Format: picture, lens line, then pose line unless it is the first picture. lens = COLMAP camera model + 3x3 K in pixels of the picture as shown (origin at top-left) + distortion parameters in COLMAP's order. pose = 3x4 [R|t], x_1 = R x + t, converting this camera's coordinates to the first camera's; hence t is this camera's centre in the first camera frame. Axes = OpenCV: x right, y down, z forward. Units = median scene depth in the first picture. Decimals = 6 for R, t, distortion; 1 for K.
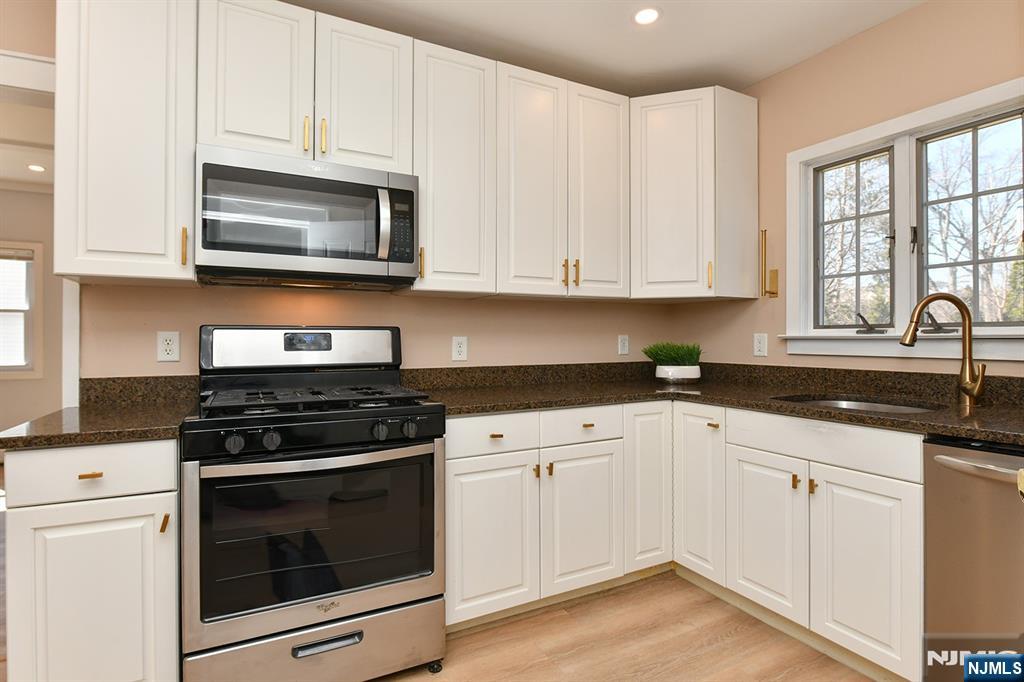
lens RADIAL K [[497.6, 0, 509.3], [0, 497.6, 334.6], [0, 0, 1]] dist [-0.015917, -0.000148]
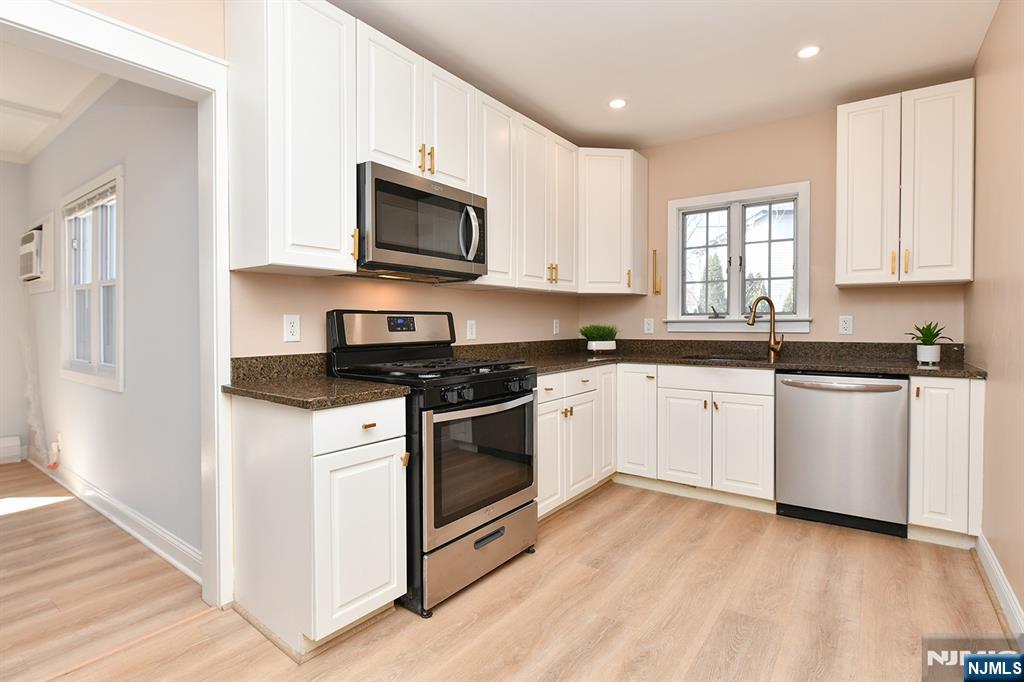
lens RADIAL K [[497.6, 0, 513.8], [0, 497.6, 332.8], [0, 0, 1]] dist [-0.015917, -0.000148]
pose [[0.895297, -0.010617, 0.445344, -0.687130], [0.000010, 0.999716, 0.023815, 0.006961], [-0.445470, -0.021317, 0.895043, -0.210500]]
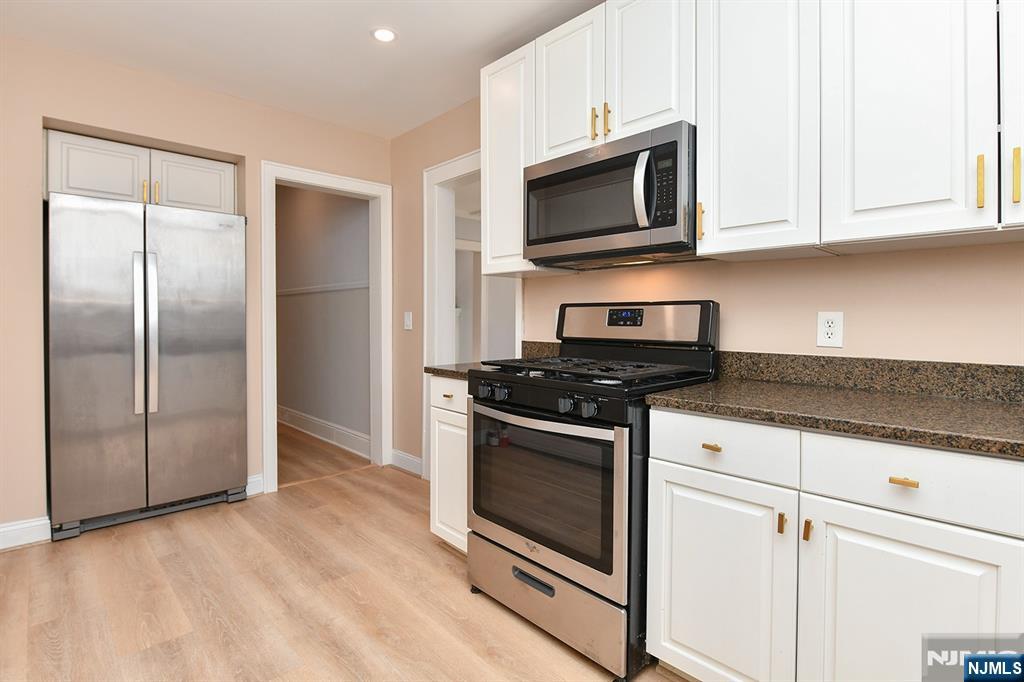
lens RADIAL K [[497.6, 0, 501.2], [0, 497.6, 322.1], [0, 0, 1]] dist [-0.015917, -0.000148]
pose [[0.269841, 0.011229, -0.962840, 0.529035], [0.003479, 0.999914, 0.012636, 0.010197], [0.962899, -0.006759, 0.269778, 0.464252]]
